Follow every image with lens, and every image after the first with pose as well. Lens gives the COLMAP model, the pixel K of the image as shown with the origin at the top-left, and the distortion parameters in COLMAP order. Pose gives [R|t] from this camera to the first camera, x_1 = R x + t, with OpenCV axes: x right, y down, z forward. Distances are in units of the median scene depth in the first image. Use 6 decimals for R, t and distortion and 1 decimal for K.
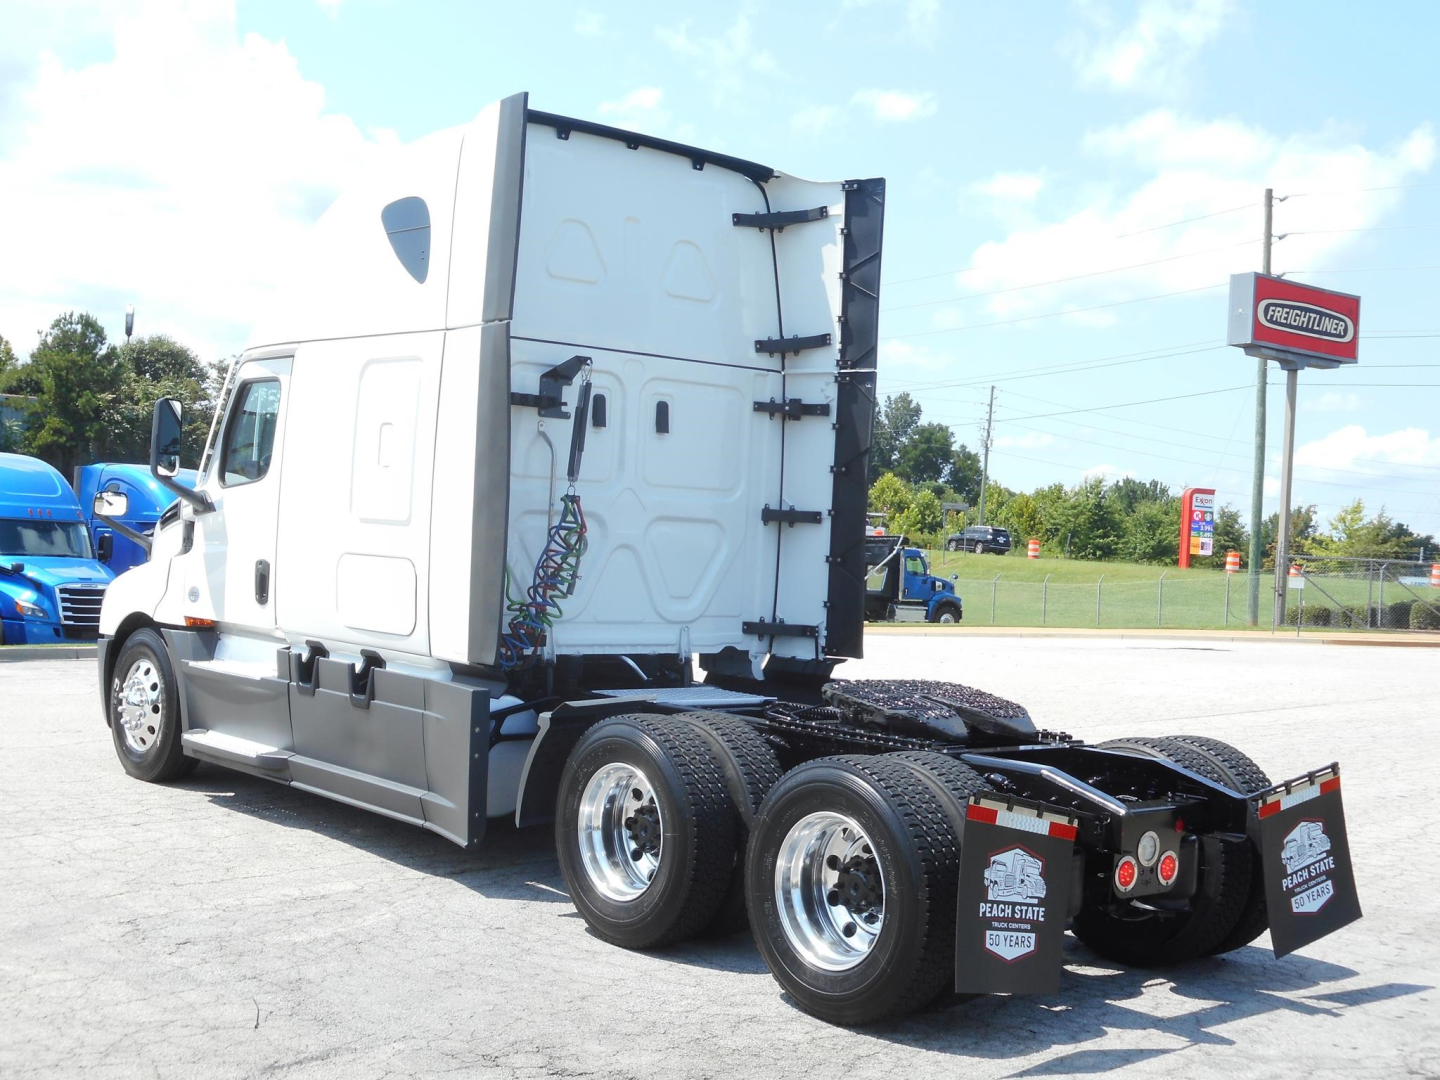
lens RADIAL K [[1716.8, 0, 719.0], [0, 1716.8, 539.5], [0, 0, 1]] dist [0.016520, 0.000000]
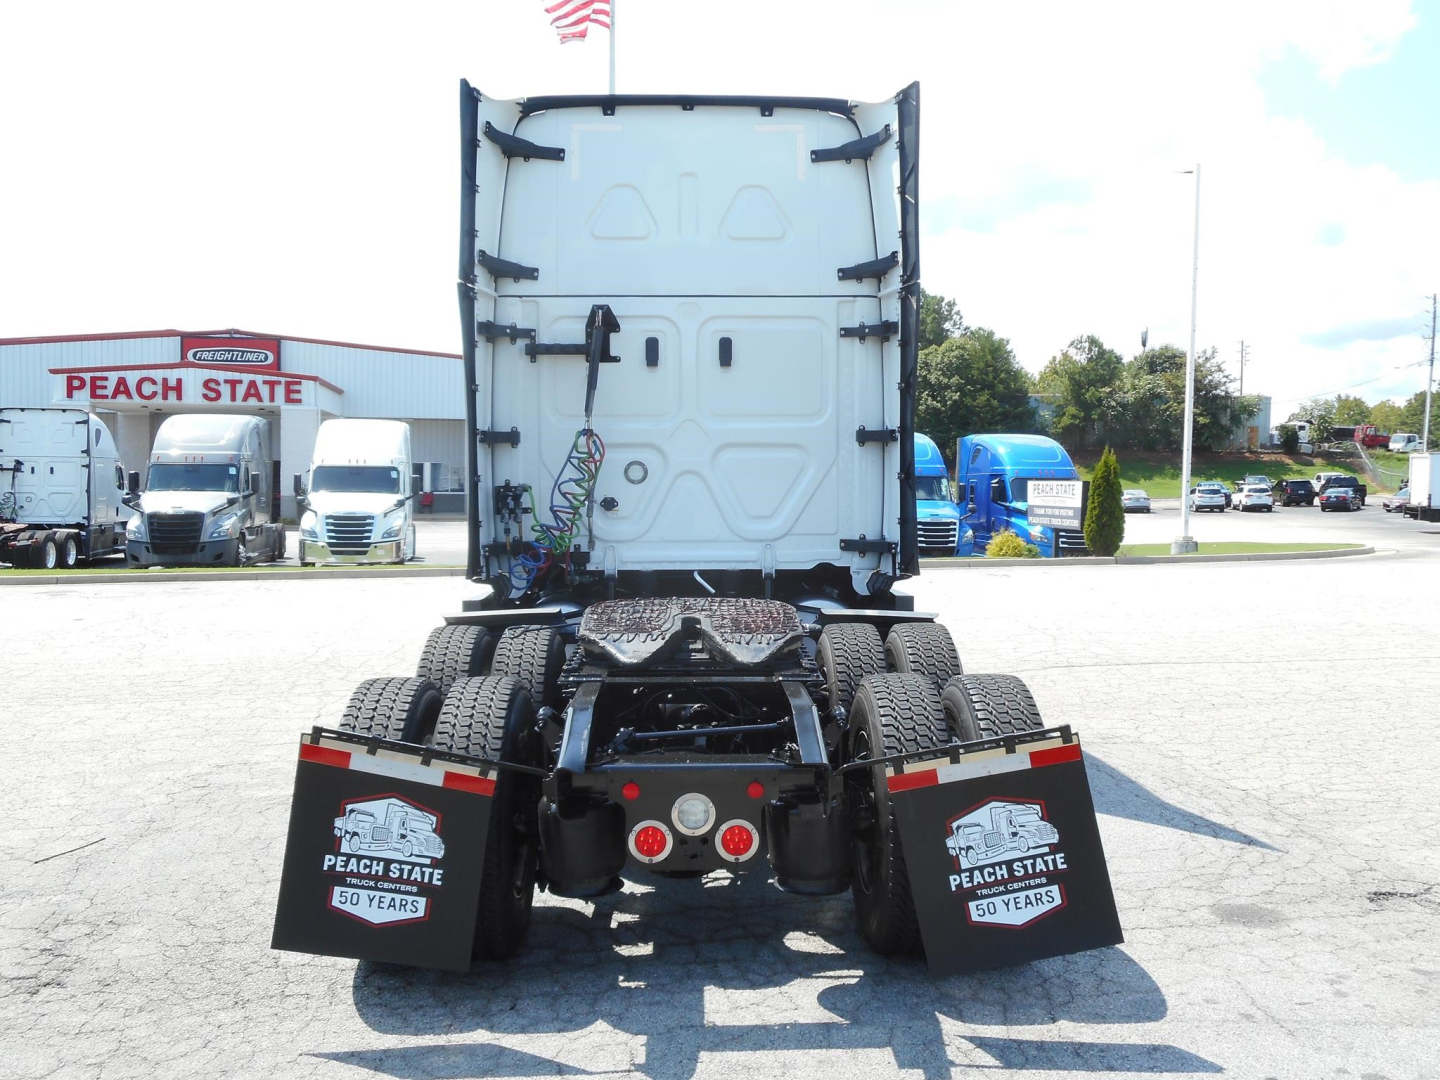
lens RADIAL K [[1181.5, 0, 720.4], [0, 1181.5, 536.4], [0, 0, 1]] dist [-0.016301, -0.004284]
pose [[0.784360, -0.013877, -0.620151, 0.556857], [0.039643, 0.998827, 0.027789, 0.031658], [0.619038, -0.046381, 0.783990, 0.532085]]
